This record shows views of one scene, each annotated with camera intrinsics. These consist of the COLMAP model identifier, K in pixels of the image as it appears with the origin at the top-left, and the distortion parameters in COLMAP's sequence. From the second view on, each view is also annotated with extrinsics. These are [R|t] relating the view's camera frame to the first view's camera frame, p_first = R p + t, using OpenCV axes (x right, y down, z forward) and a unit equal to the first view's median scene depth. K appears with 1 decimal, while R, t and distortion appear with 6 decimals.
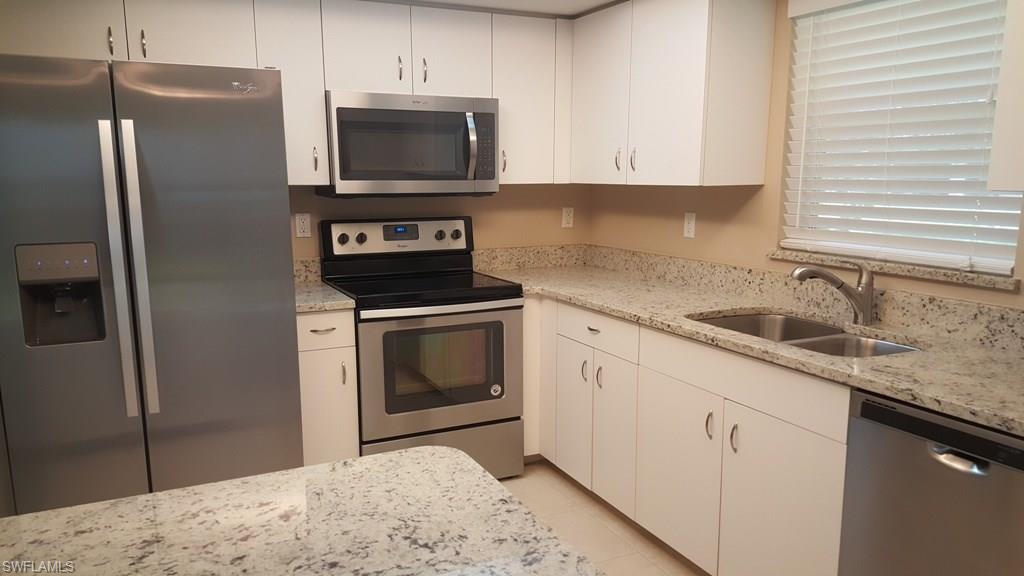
lens RADIAL K [[766.6, 0, 494.5], [0, 766.6, 316.4], [0, 0, 1]] dist [0.146967, -0.237310]
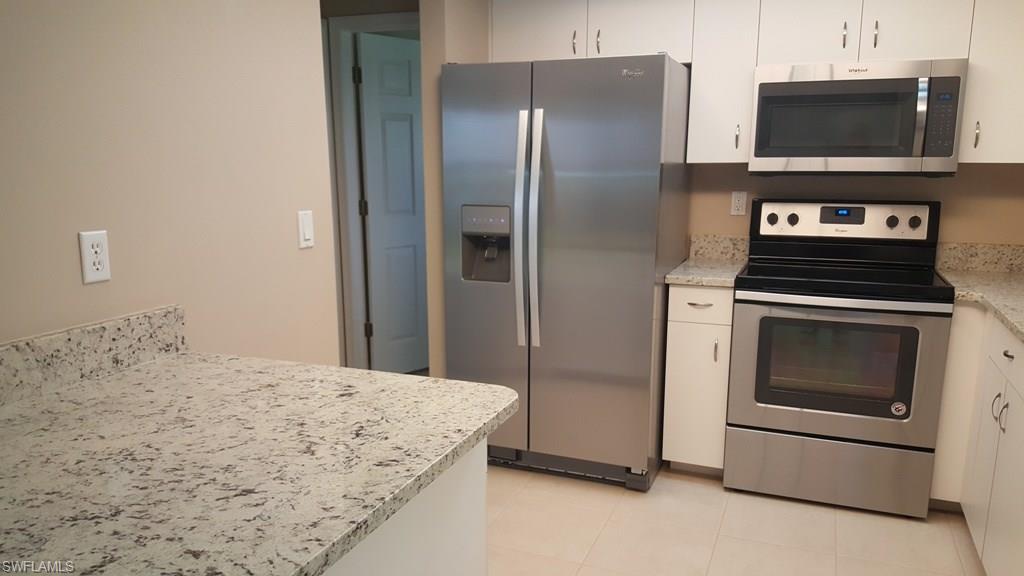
lens RADIAL K [[766.6, 0, 494.5], [0, 766.6, 316.4], [0, 0, 1]] dist [0.146967, -0.237310]
pose [[0.664451, 0.154987, -0.731084, 0.321807], [-0.140195, 0.986742, 0.081769, -0.011442], [0.734064, 0.048163, 0.677370, 0.095048]]
